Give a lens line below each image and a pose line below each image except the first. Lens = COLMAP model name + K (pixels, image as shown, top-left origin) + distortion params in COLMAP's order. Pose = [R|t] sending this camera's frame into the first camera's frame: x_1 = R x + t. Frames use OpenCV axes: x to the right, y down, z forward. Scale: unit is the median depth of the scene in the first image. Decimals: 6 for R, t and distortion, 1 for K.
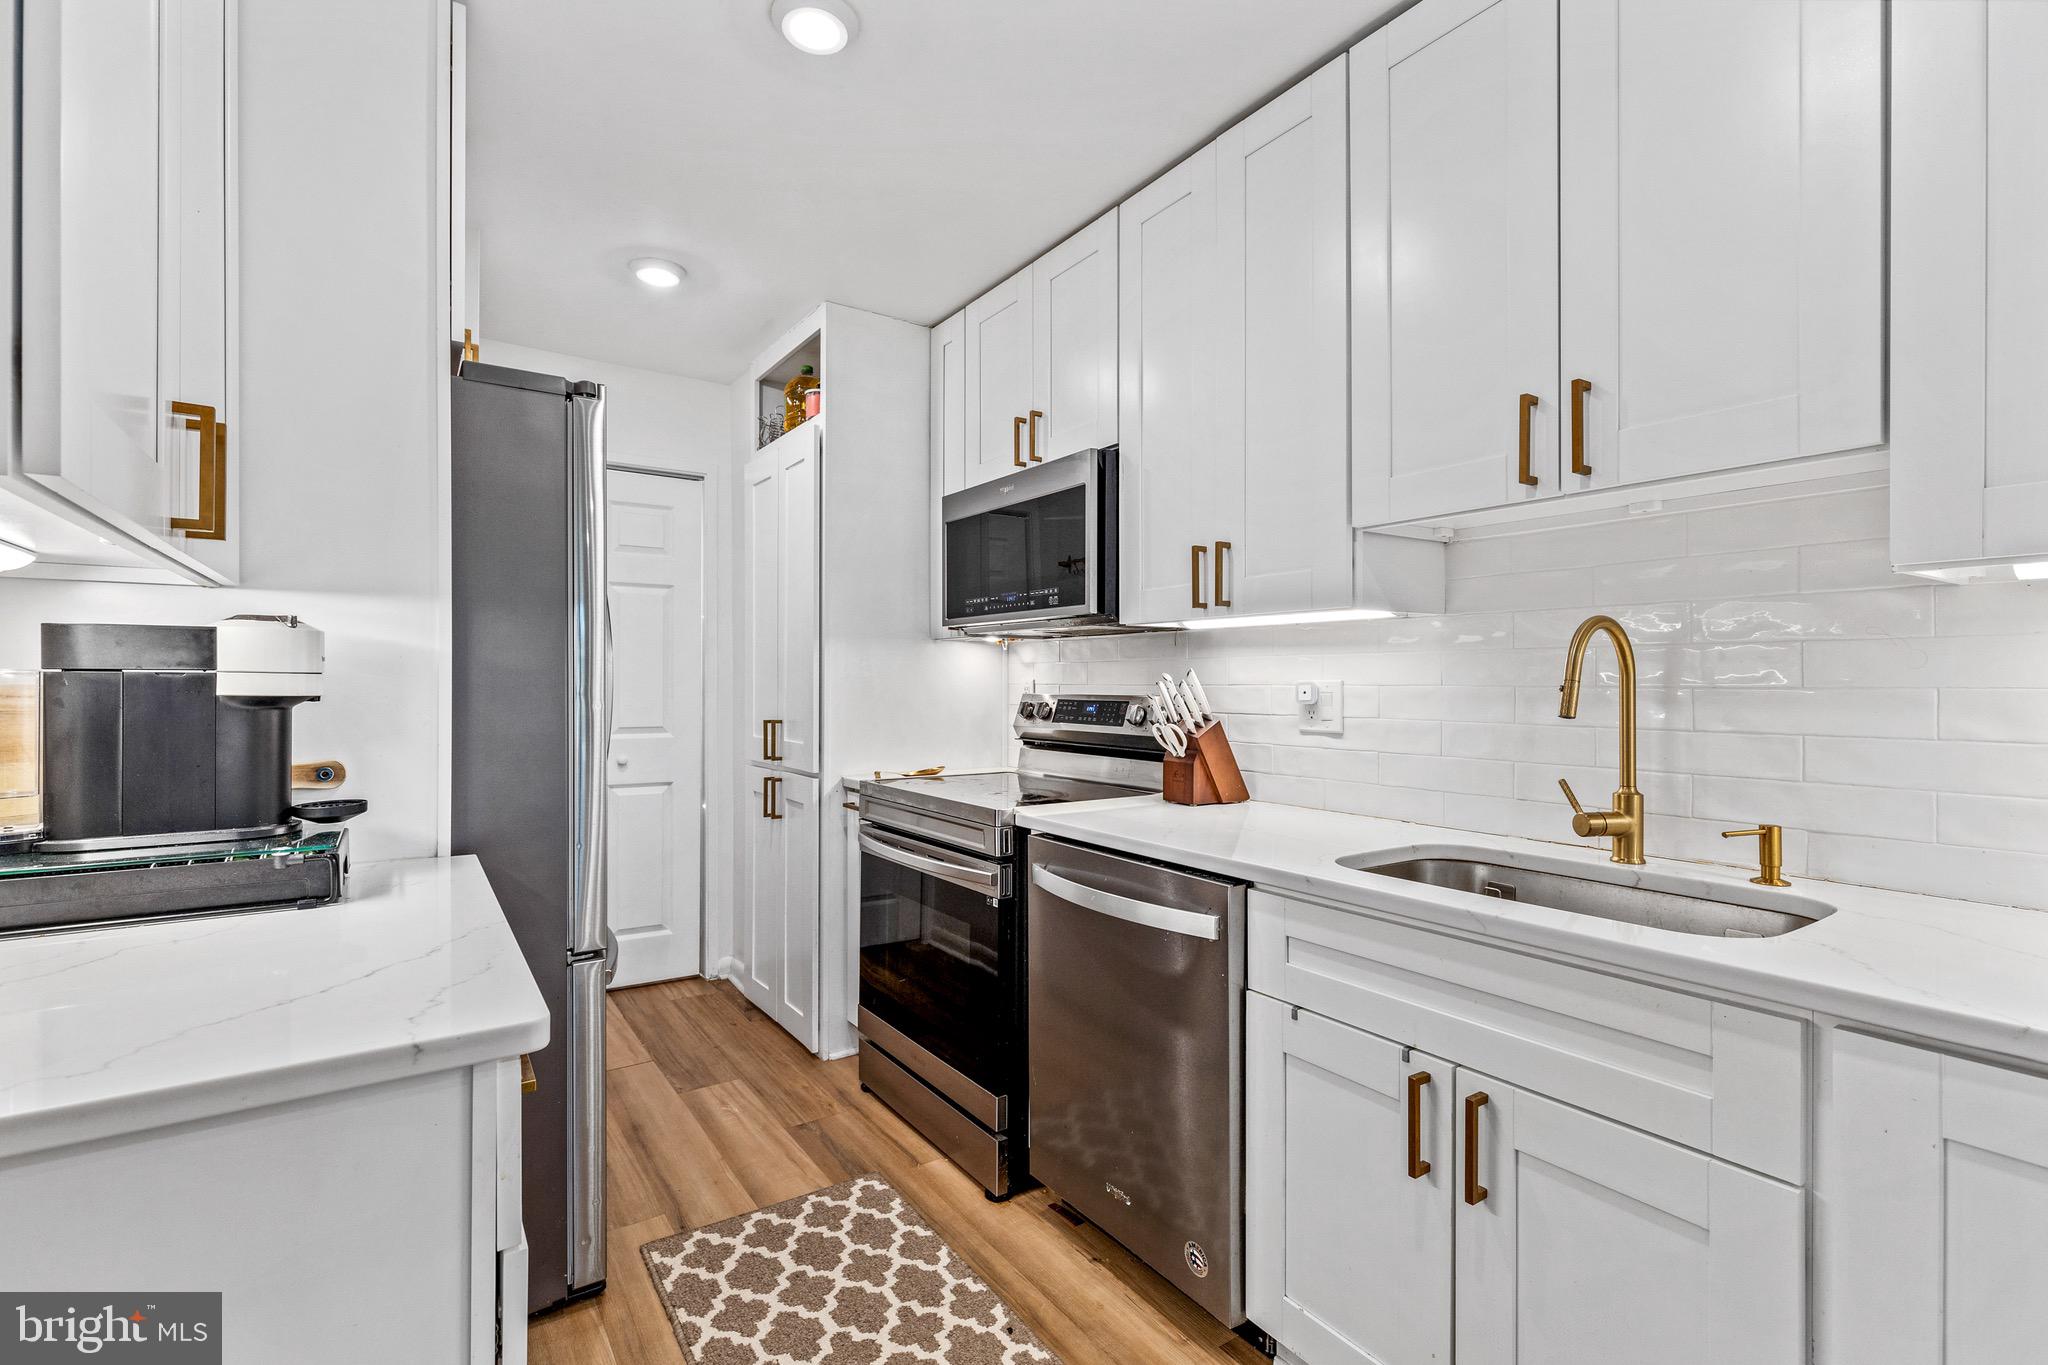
lens RADIAL K [[920.5, 0, 1017.7], [0, 920.5, 687.1], [0, 0, 1]] dist [0.003255, 0.000335]
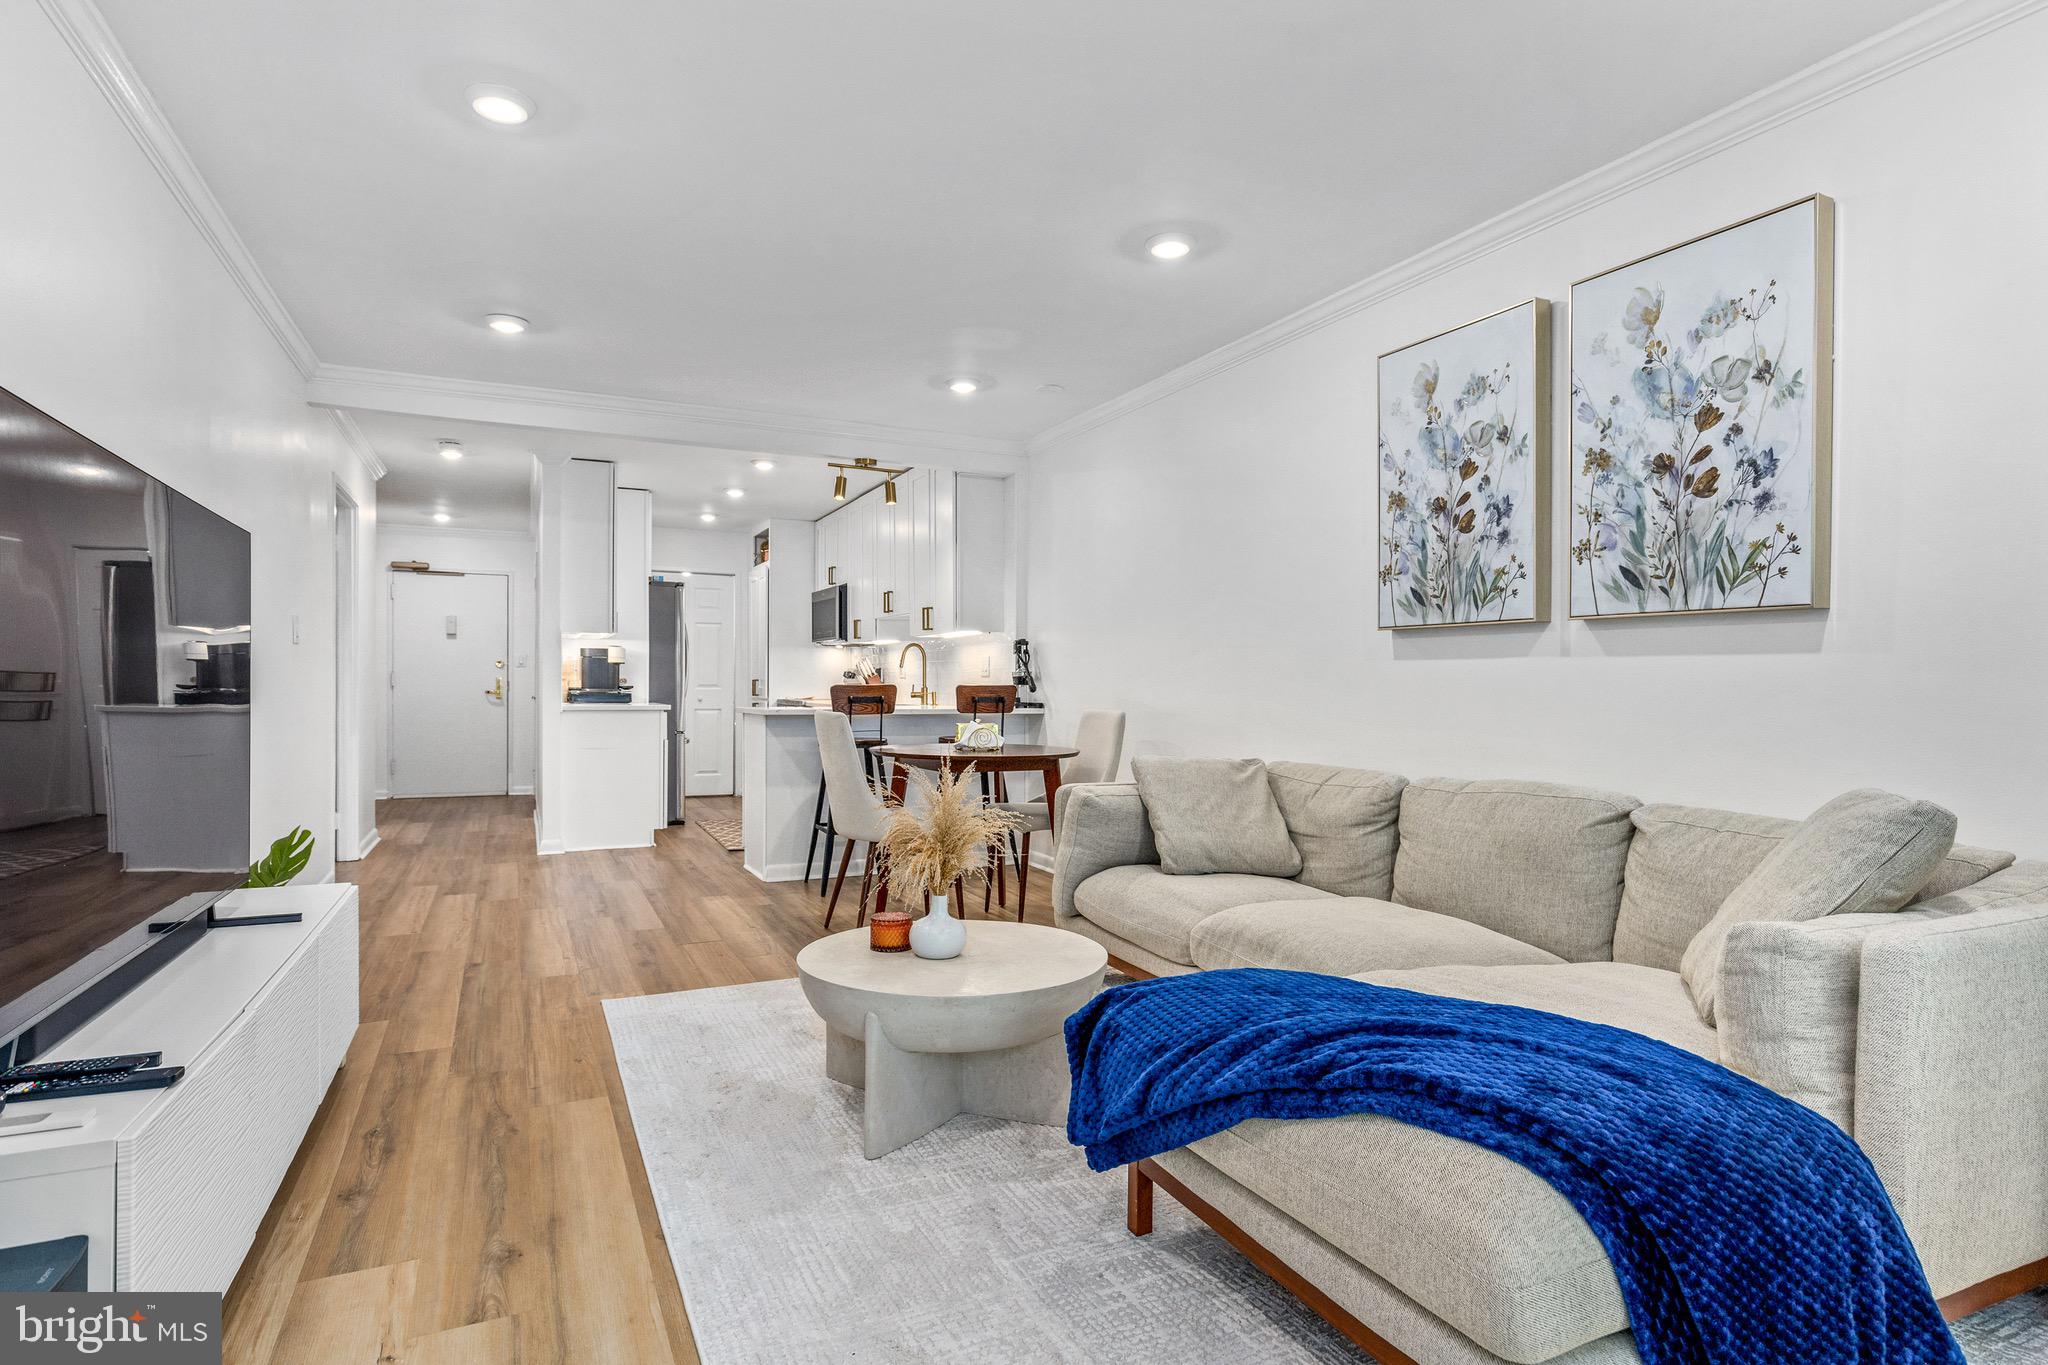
lens RADIAL K [[1074.1, 0, 1030.3], [0, 1074.1, 704.0], [0, 0, 1]] dist [-0.027961, -0.000018]
pose [[0.989182, 0.004641, -0.146619, 1.154490], [-0.002842, 0.999918, 0.012477, 0.080635], [0.146665, -0.011925, 0.989114, -2.263455]]
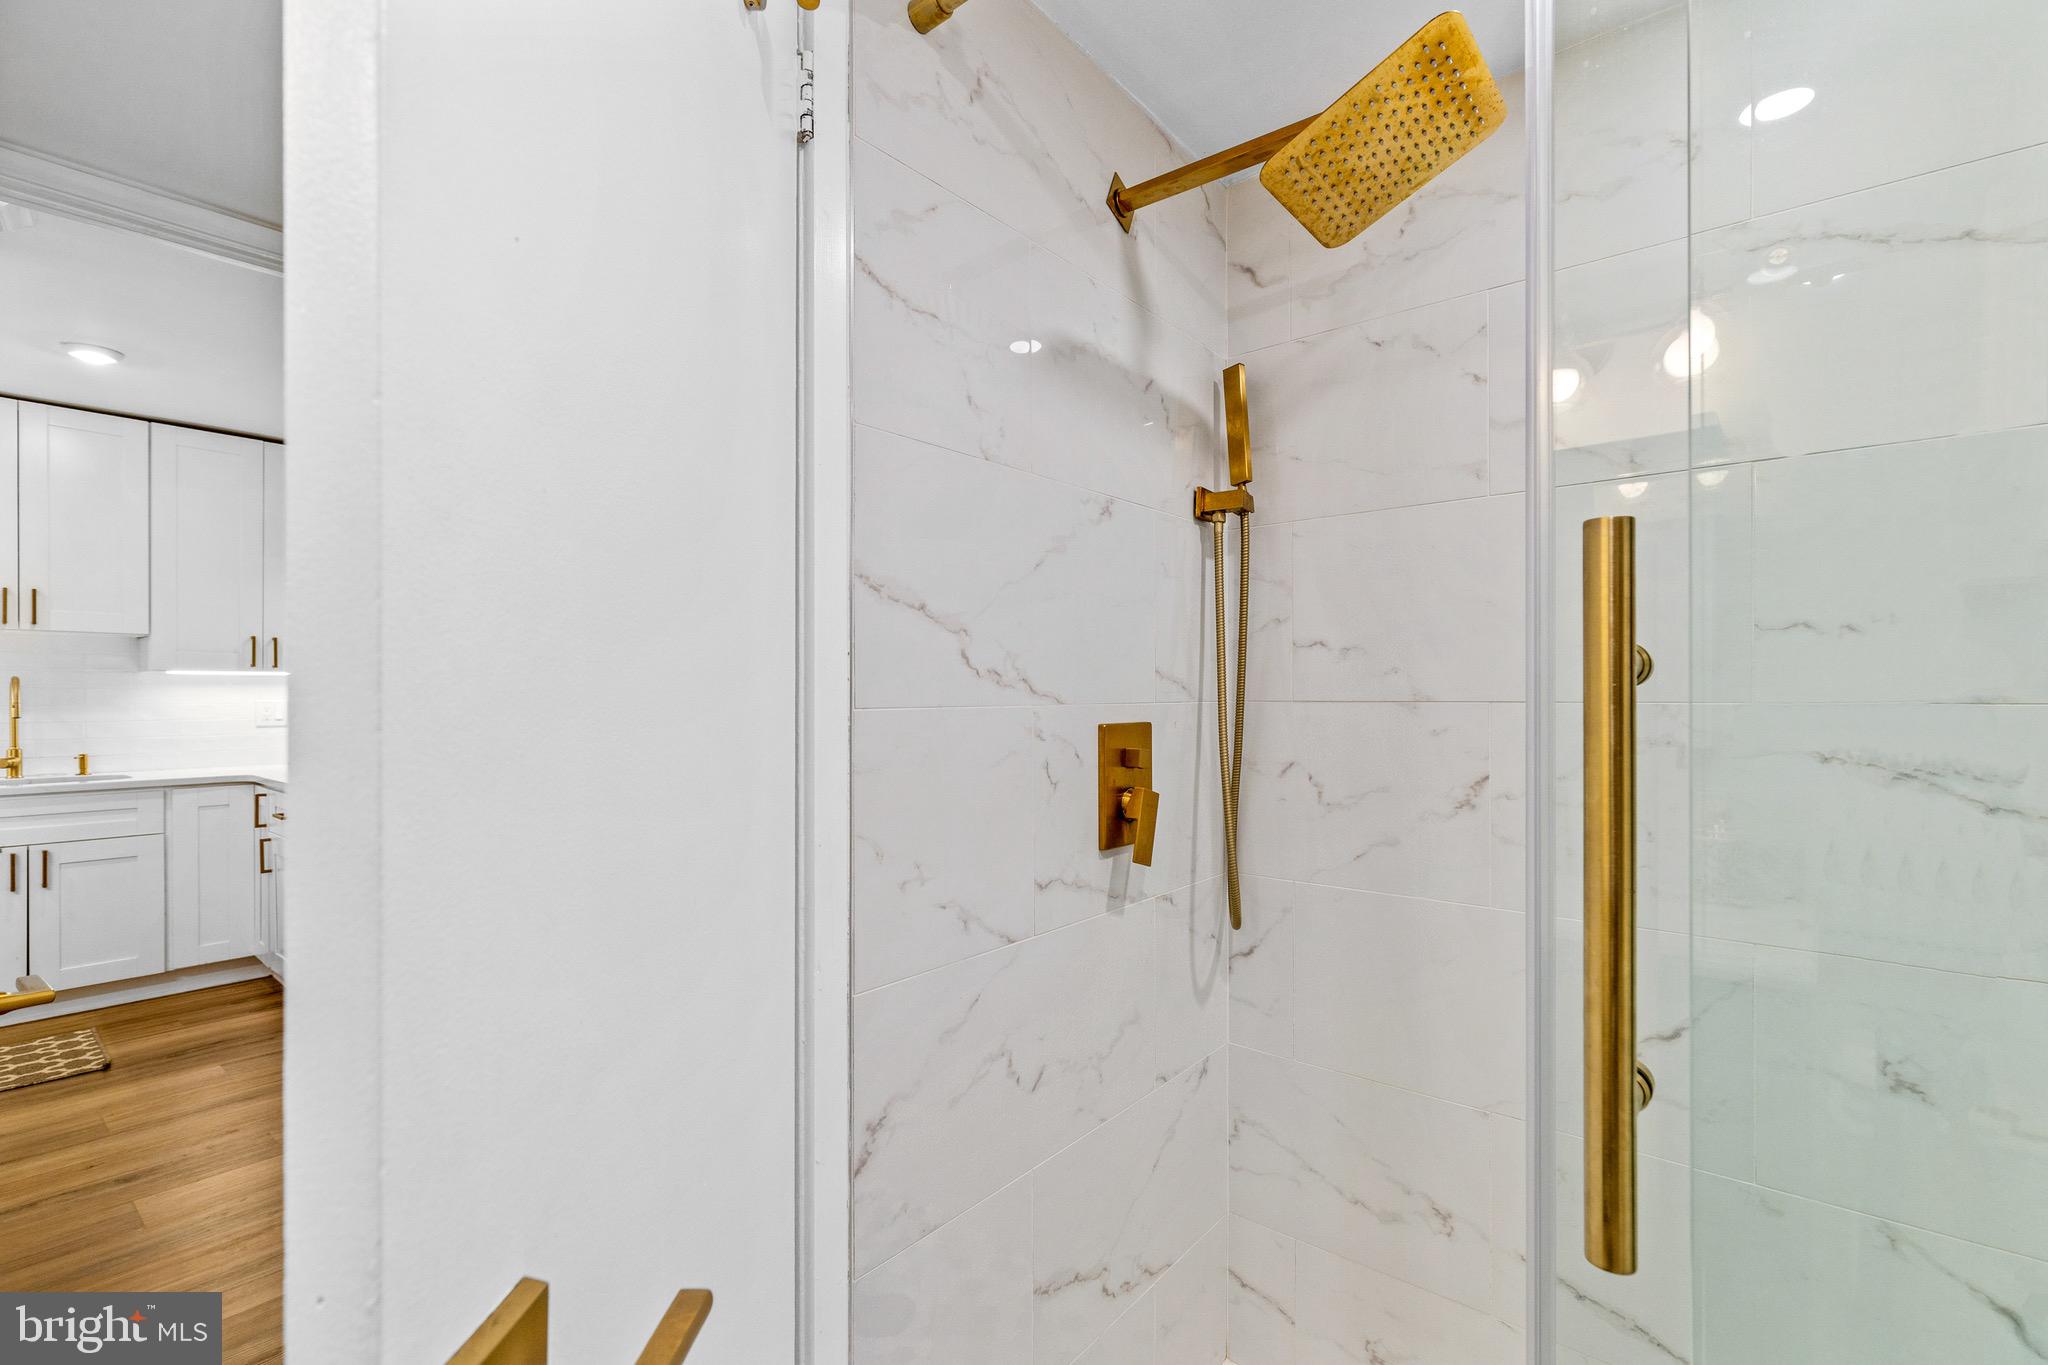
lens RADIAL K [[920.5, 0, 1017.7], [0, 920.5, 687.1], [0, 0, 1]] dist [0.003255, 0.000335]
pose [[-0.282605, 0.002071, 0.959234, -1.550852], [-0.000870, 0.999997, -0.002415, -0.028147], [-0.959236, -0.001517, -0.282603, -0.539775]]
